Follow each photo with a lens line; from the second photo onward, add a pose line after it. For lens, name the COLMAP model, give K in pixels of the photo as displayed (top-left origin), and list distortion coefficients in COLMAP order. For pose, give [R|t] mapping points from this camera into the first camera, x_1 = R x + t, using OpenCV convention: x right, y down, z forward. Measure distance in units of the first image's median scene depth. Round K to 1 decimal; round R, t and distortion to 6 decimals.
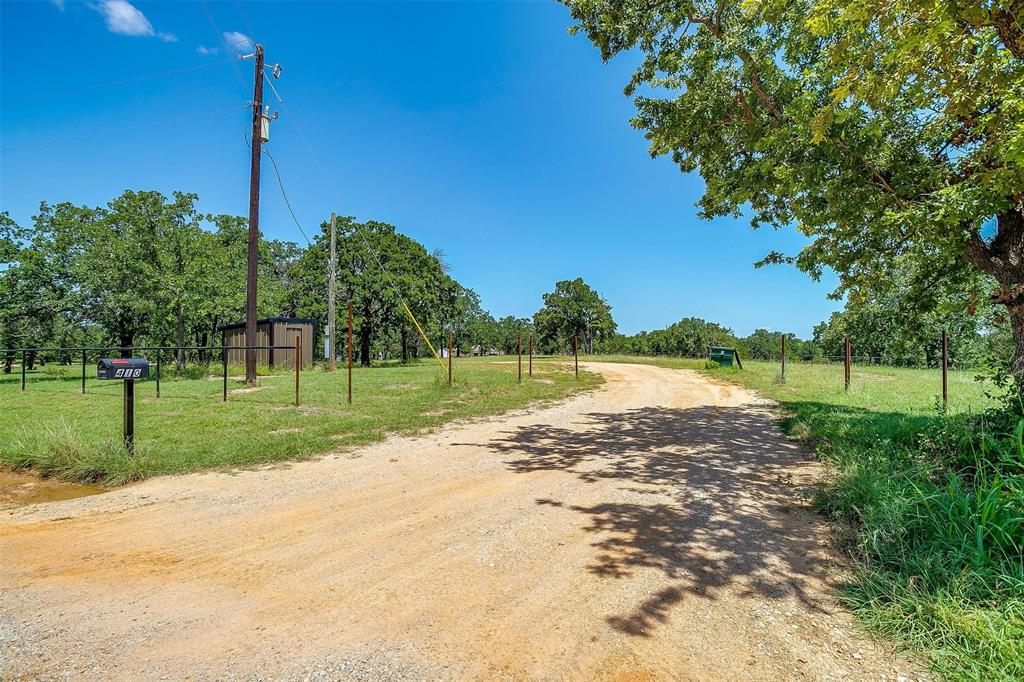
lens RADIAL K [[548.6, 0, 514.8], [0, 548.6, 341.4], [0, 0, 1]] dist [-0.006587, -0.001224]
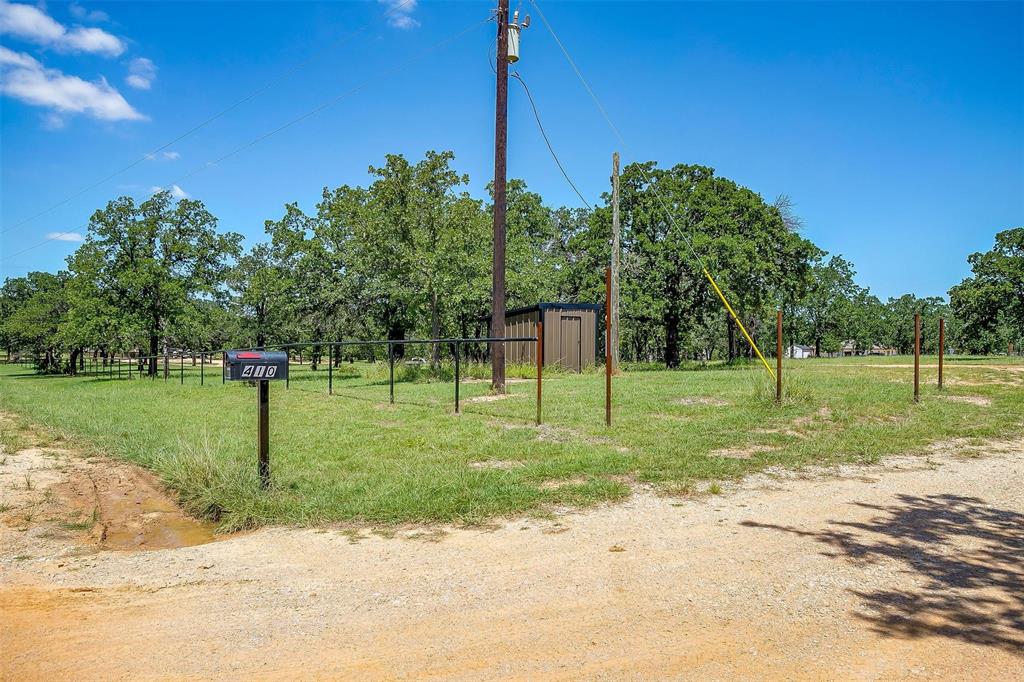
lens RADIAL K [[712.8, 0, 484.2], [0, 712.8, 357.8], [0, 0, 1]] dist [-0.034107, 0.033701]
pose [[0.852645, 0.008271, -0.522425, 0.006627], [0.007246, 0.999591, 0.027652, 0.004450], [0.522440, -0.027363, 0.852237, 0.101521]]
